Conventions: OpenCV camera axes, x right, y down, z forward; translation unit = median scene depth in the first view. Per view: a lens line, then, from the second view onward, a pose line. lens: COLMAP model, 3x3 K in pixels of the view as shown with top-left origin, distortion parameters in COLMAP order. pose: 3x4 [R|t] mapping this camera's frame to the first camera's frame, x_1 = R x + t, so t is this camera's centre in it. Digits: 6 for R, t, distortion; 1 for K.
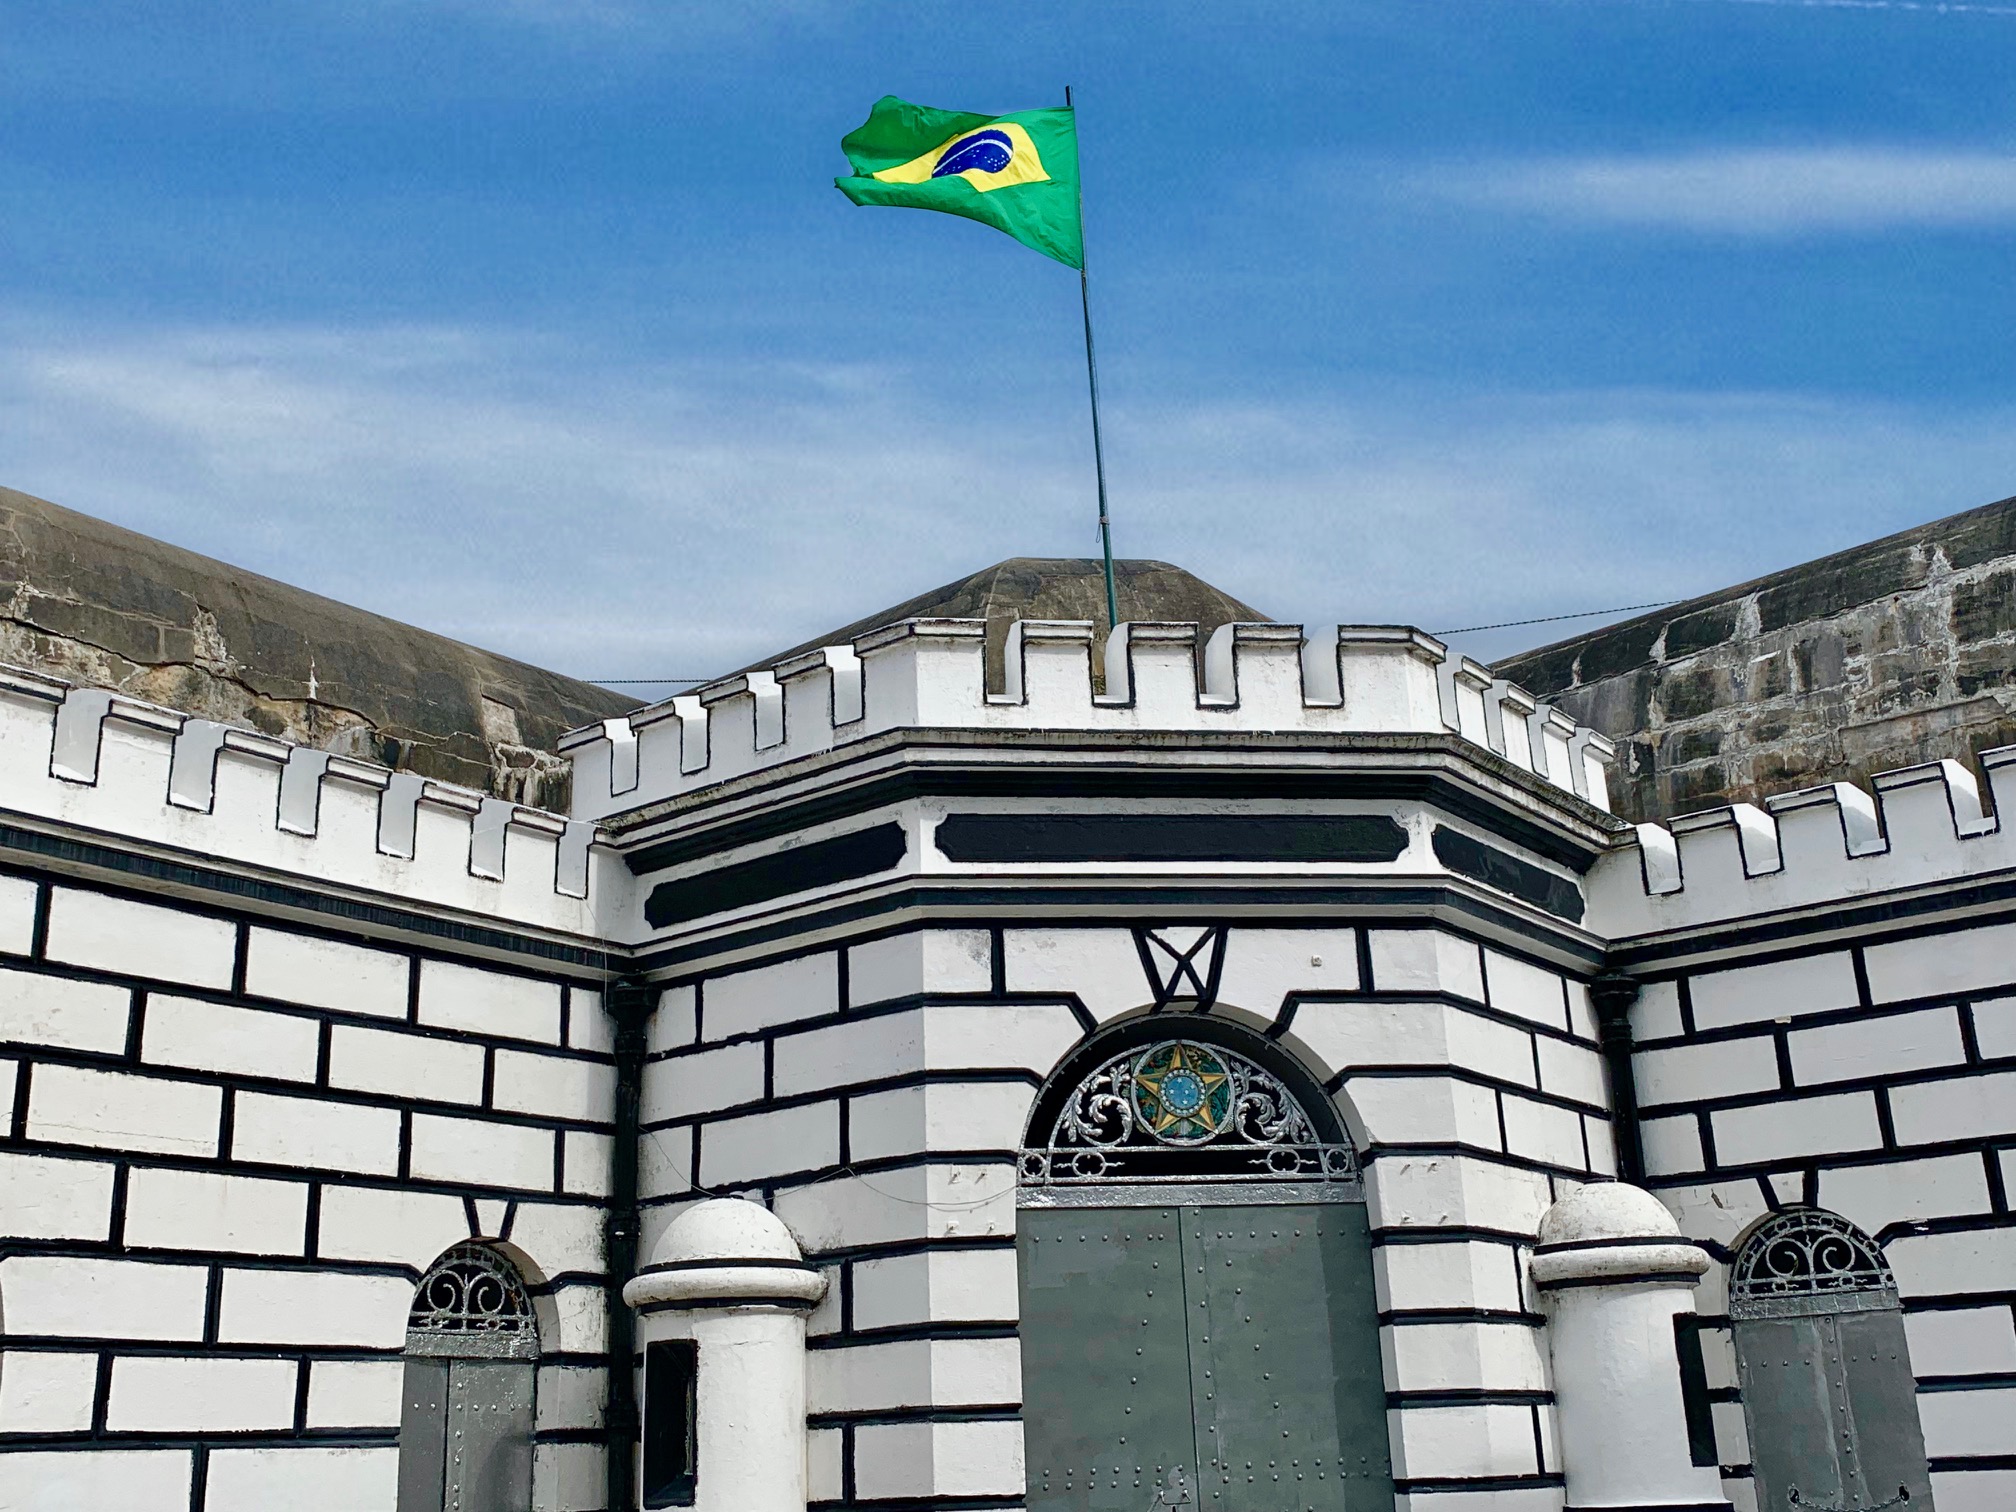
lens RADIAL K [[2194.7, 0, 1008.4], [0, 2194.7, 757.4], [0, 0, 1]] dist [0.138402, 0.000000]
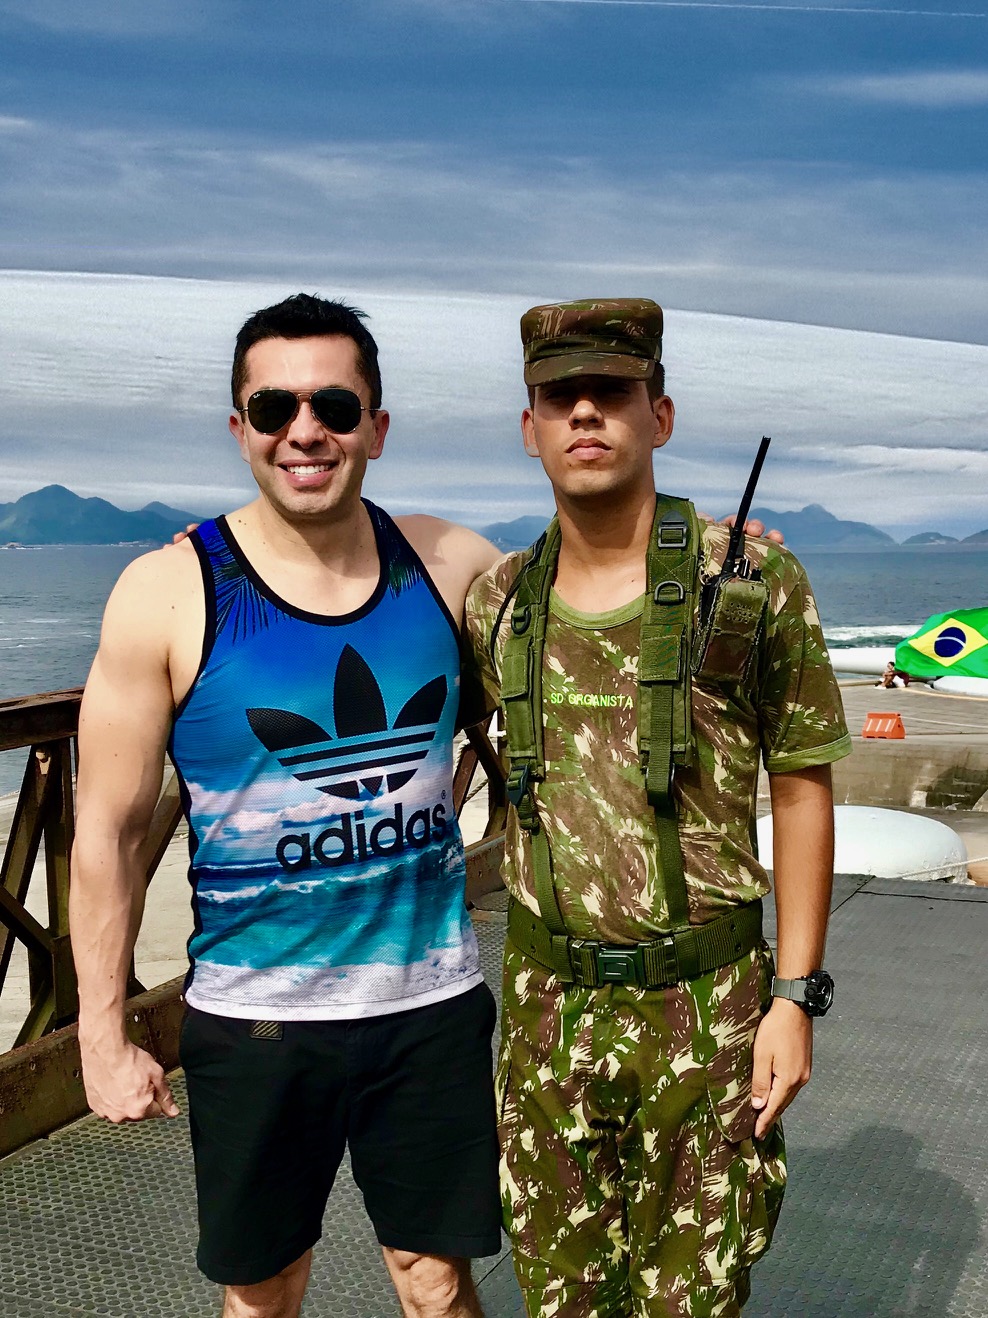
lens RADIAL K [[1072.5, 0, 493.8], [0, 1072.5, 661.1], [0, 0, 1]] dist [-0.083633, -0.008965]
pose [[0.989592, 0.025038, -0.141703, 0.018377], [0.024795, 0.940347, 0.339313, -0.042364], [0.141746, -0.339295, 0.929939, -0.320743]]
